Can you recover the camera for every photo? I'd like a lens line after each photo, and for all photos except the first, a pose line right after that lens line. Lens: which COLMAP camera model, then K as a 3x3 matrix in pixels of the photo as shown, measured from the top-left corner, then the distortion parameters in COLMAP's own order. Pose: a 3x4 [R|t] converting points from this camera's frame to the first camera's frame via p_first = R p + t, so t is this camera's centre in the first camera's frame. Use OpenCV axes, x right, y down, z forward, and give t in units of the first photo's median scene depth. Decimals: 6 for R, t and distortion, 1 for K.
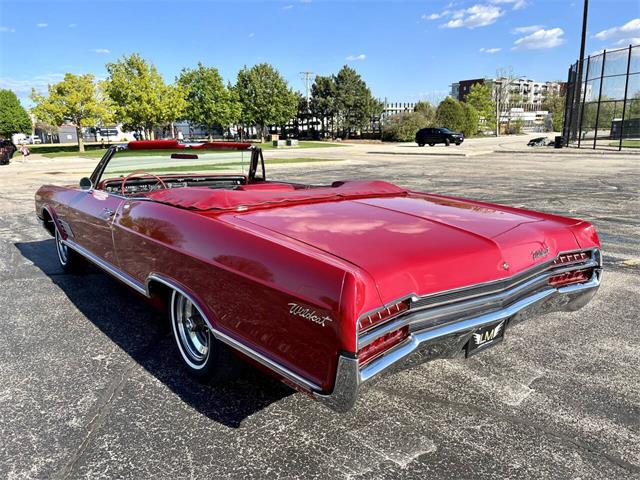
lens RADIAL K [[482.4, 0, 323.1], [0, 482.4, 238.2], [0, 0, 1]] dist [0.041875, -0.050706]
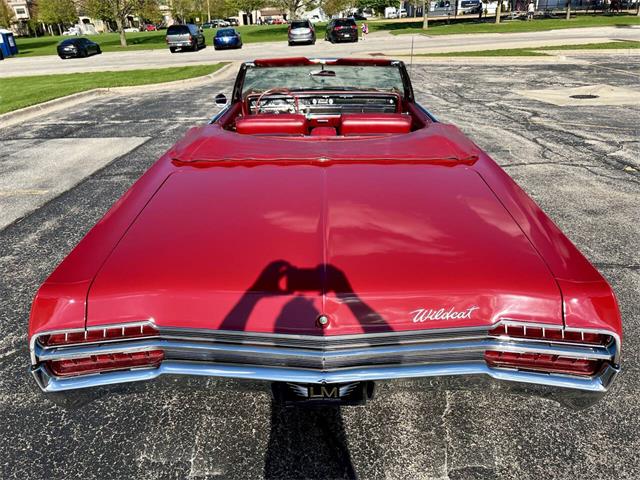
lens RADIAL K [[482.4, 0, 321.5], [0, 482.4, 241.4], [0, 0, 1]] dist [0.041875, -0.050706]
pose [[0.773166, 0.257402, -0.579619, 0.036837], [-0.109210, 0.954317, 0.278123, -0.012244], [0.624730, -0.151735, 0.765956, 0.022944]]
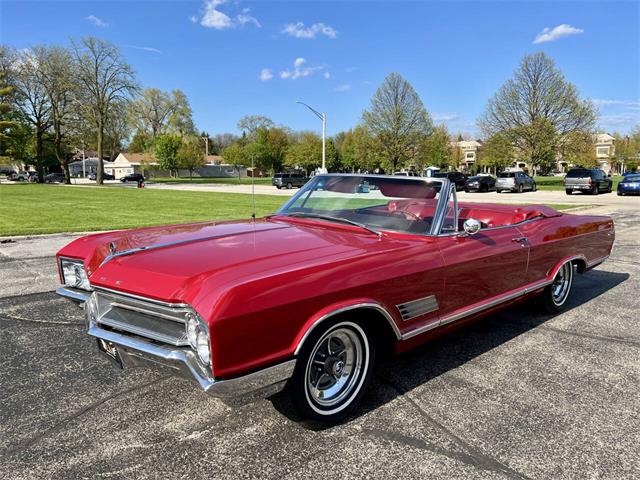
lens RADIAL K [[482.4, 0, 319.0], [0, 482.4, 242.7], [0, 0, 1]] dist [0.041875, -0.050706]
pose [[0.060428, 0.168608, -0.983829, 0.068577], [-0.213395, 0.965025, 0.152278, -0.017836], [0.975095, 0.200742, 0.094294, 0.078955]]
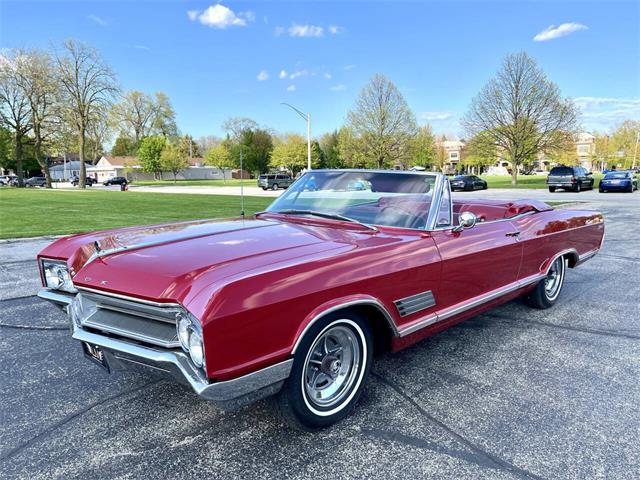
lens RADIAL K [[482.4, 0, 319.7], [0, 482.4, 244.6], [0, 0, 1]] dist [0.041875, -0.050706]
pose [[0.091867, 0.168478, -0.981415, 0.066644], [-0.202550, 0.968140, 0.147239, -0.016628], [0.974953, 0.185259, 0.123065, 0.078347]]
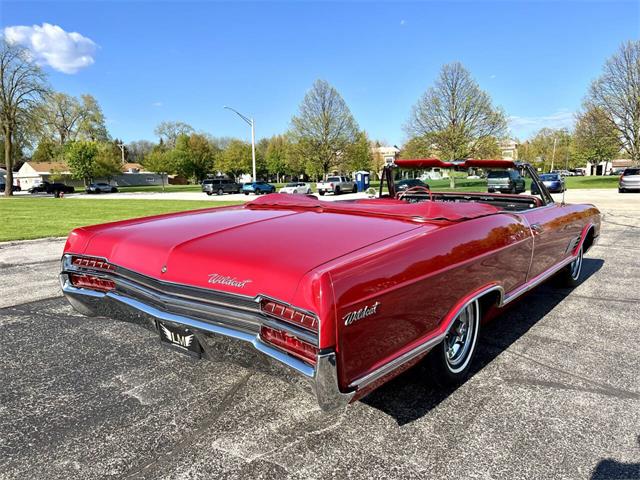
lens RADIAL K [[482.4, 0, 321.3], [0, 482.4, 246.4], [0, 0, 1]] dist [0.041875, -0.050706]
pose [[0.224926, 0.156558, -0.961716, 0.069506], [-0.194467, 0.974363, 0.113135, -0.008266], [0.954772, 0.161575, 0.249605, 0.051400]]
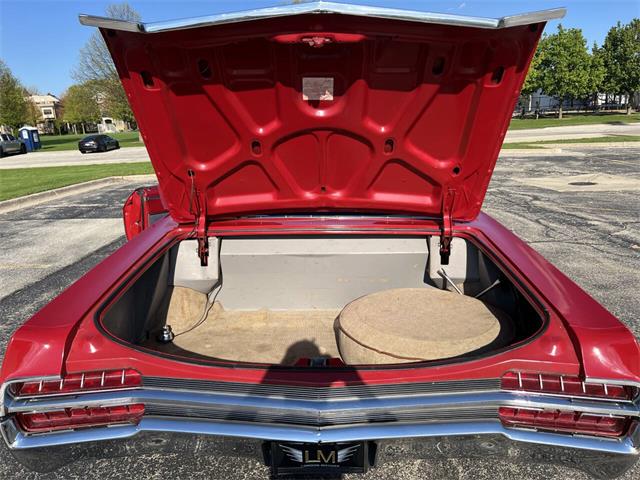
lens RADIAL K [[482.4, 0, 320.1], [0, 482.4, 244.3], [0, 0, 1]] dist [0.041875, -0.050706]
pose [[0.763314, 0.153612, -0.627499, 0.037054], [-0.111833, 0.988074, 0.105844, -0.008580], [0.636274, -0.010617, 0.771390, 0.024321]]
